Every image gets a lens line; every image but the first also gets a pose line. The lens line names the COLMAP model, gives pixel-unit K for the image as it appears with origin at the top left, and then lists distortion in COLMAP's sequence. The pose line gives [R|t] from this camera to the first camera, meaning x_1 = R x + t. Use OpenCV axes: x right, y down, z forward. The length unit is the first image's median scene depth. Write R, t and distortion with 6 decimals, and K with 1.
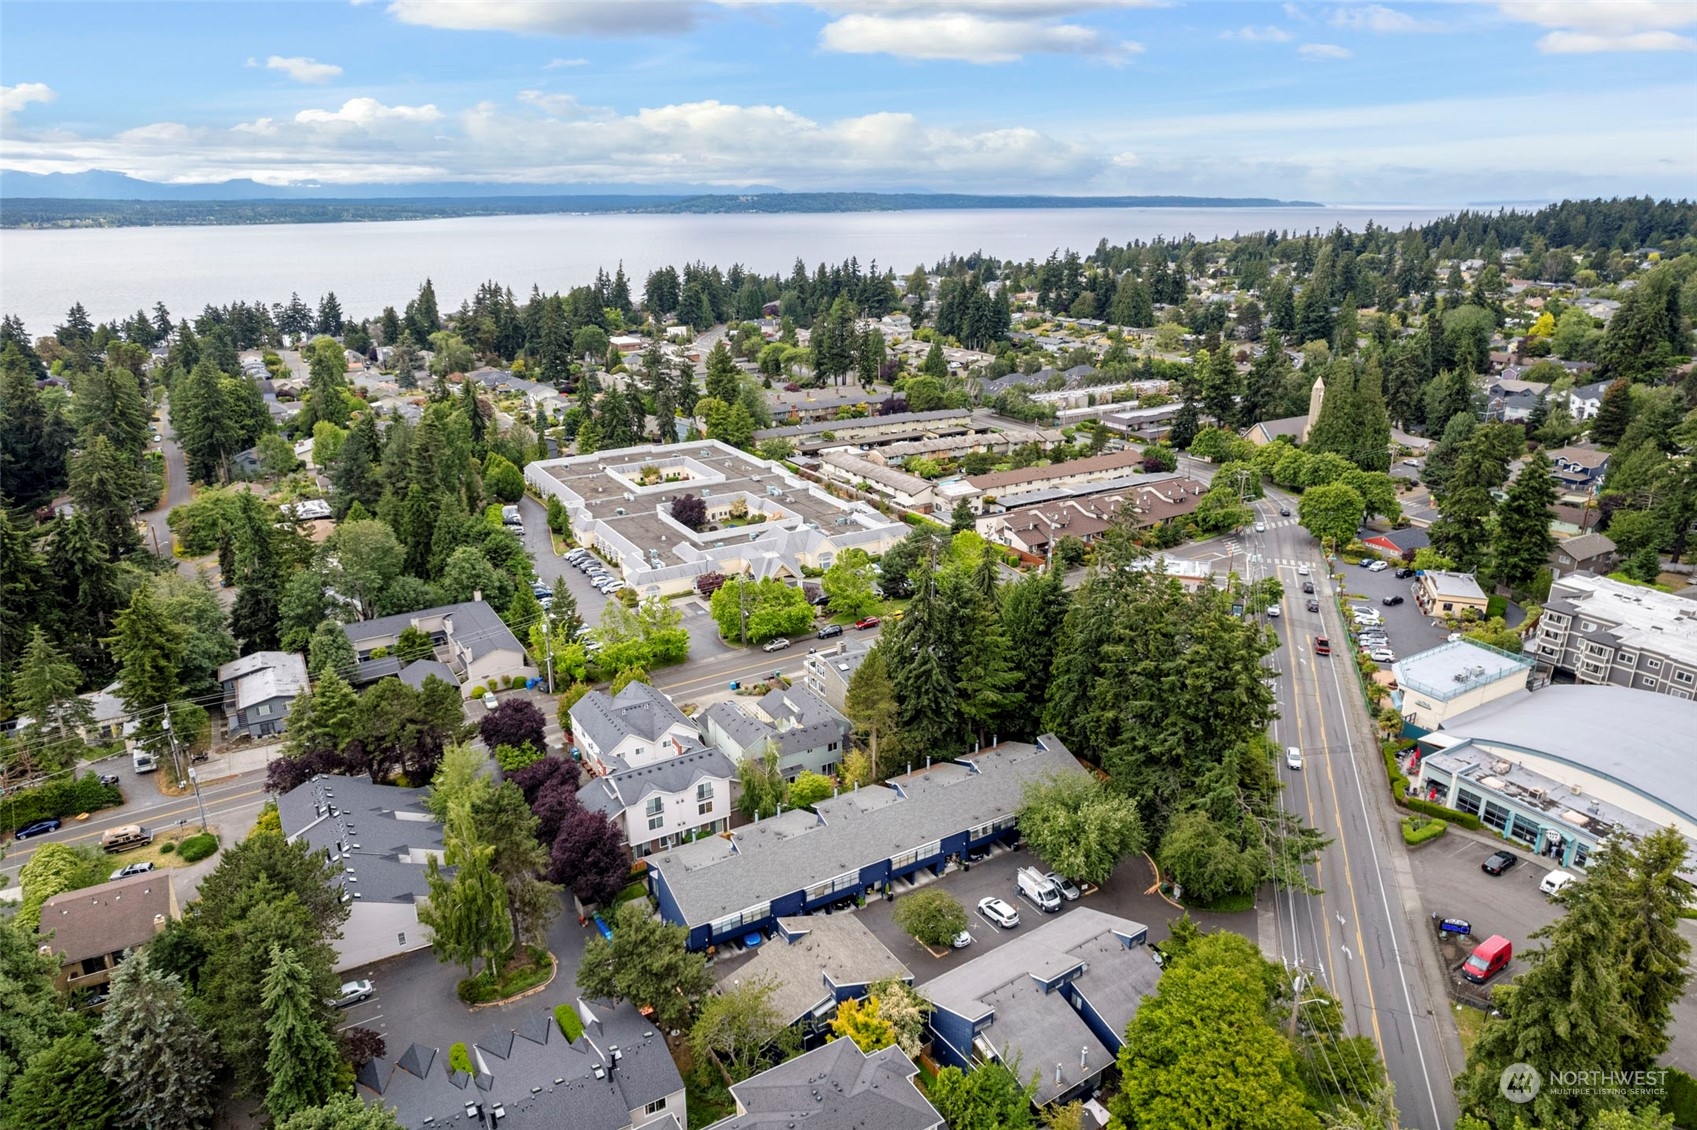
lens RADIAL K [[1080.4, 0, 848.5], [0, 1080.4, 565.0], [0, 0, 1]] dist [-0.065429, 0.061094]
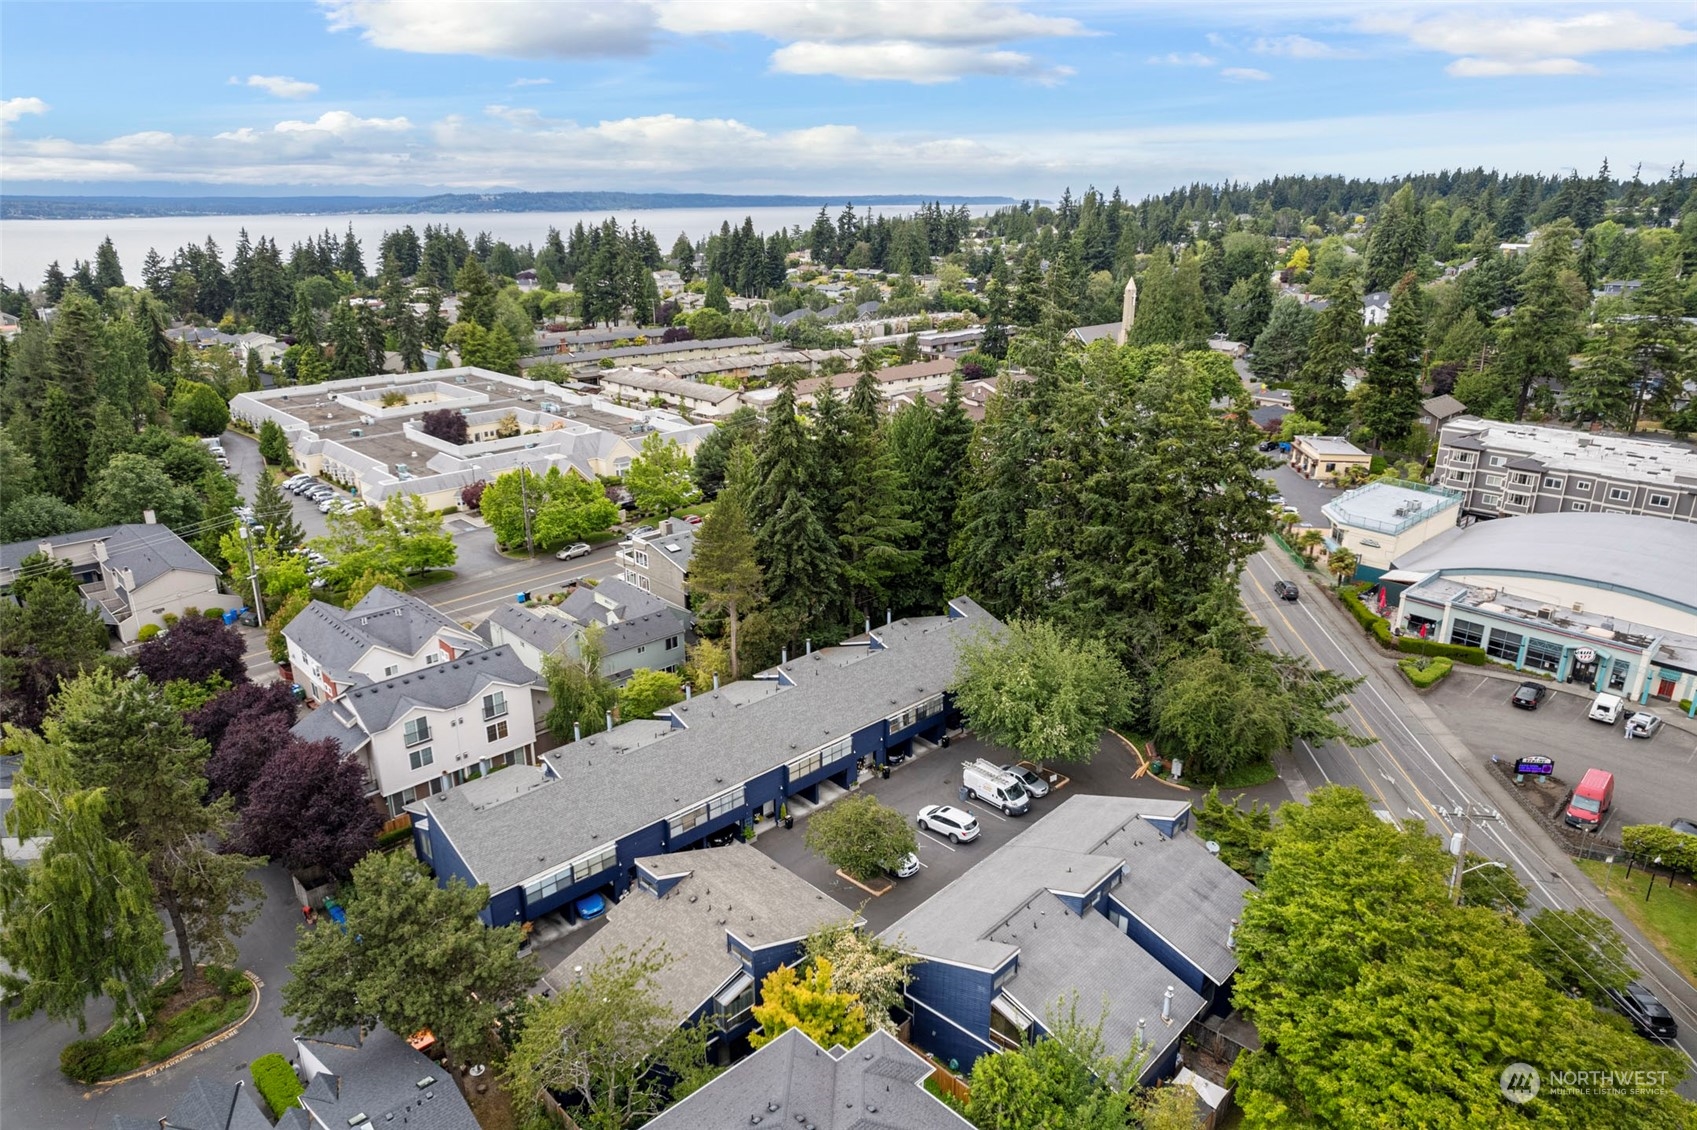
lens RADIAL K [[1077.9, 0, 846.9], [0, 1077.9, 557.4], [0, 0, 1]] dist [-0.065755, 0.060089]
pose [[0.976172, -0.066187, 0.206656, -0.042559], [0.067111, 0.997742, 0.002543, 0.110064], [-0.206358, 0.011386, 0.978410, 0.251196]]
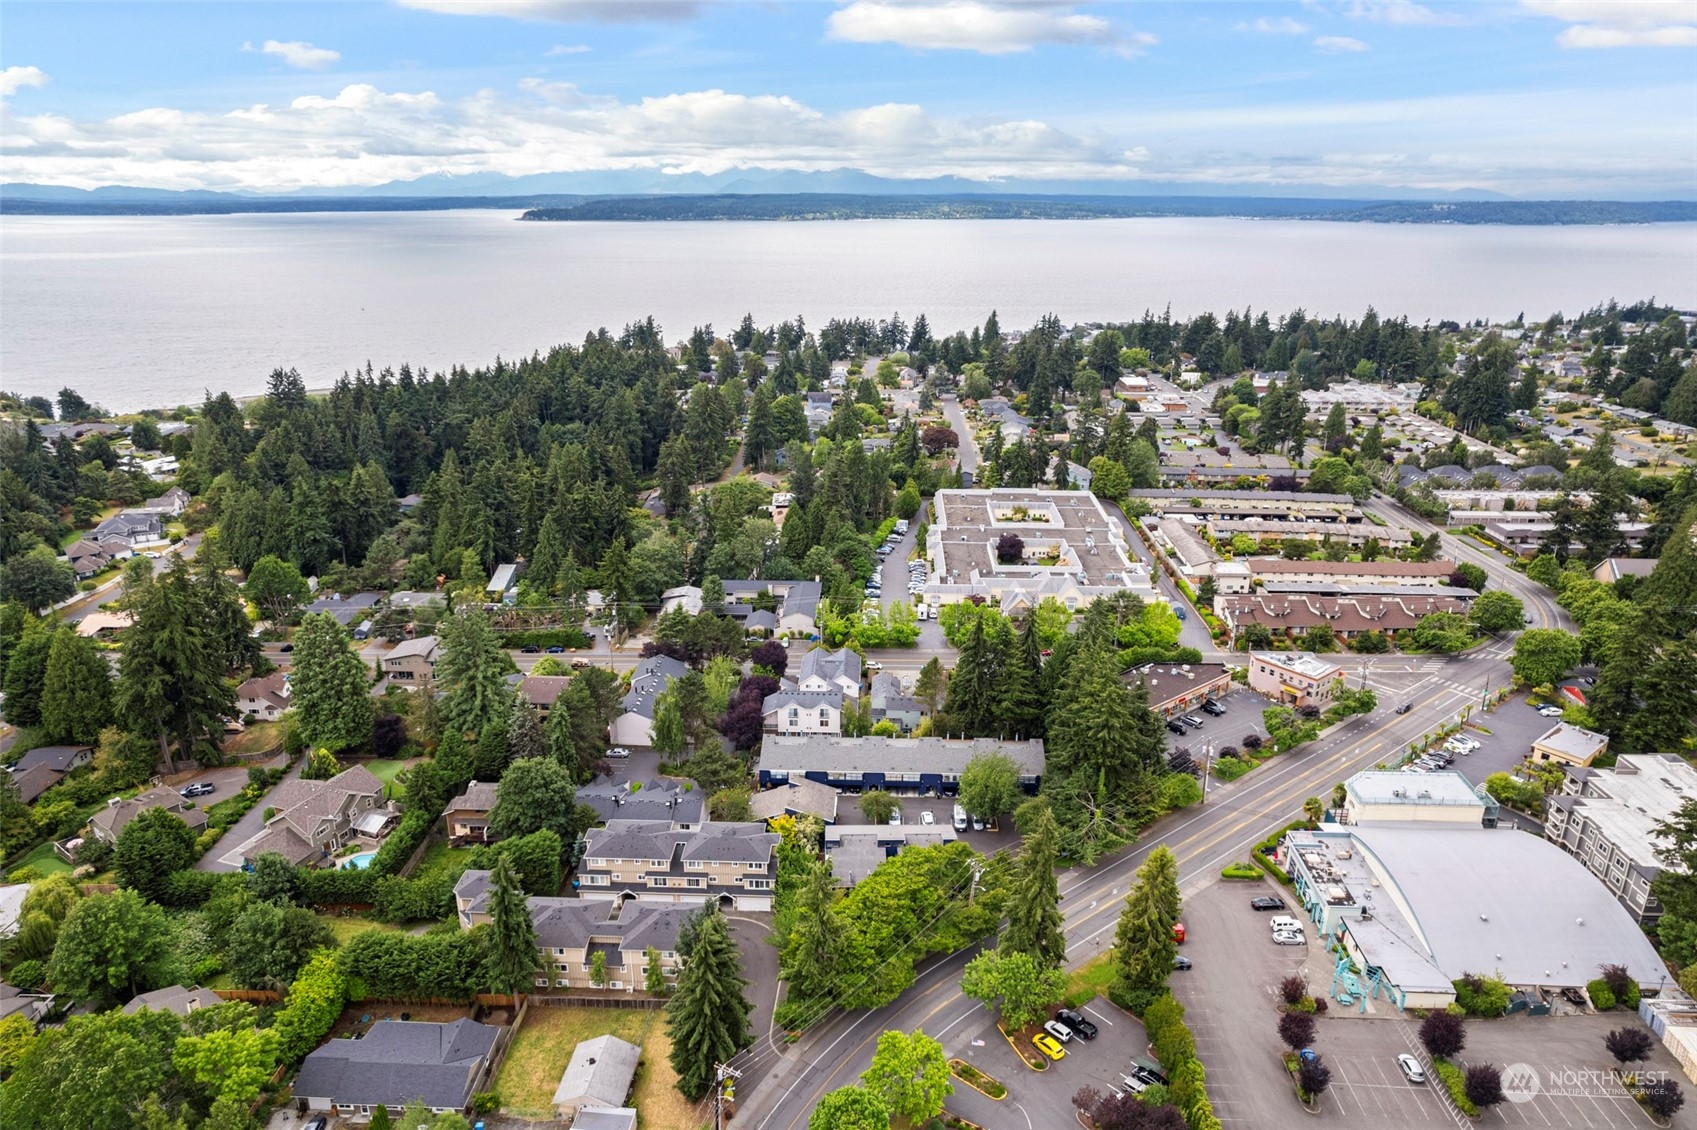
lens RADIAL K [[1077.9, 0, 846.9], [0, 1077.9, 557.4], [0, 0, 1]] dist [-0.065755, 0.060089]
pose [[0.836840, 0.179884, -0.517050, 0.626077], [-0.184121, 0.981935, 0.043621, -0.098493], [0.515556, 0.058696, 0.854843, -0.396286]]
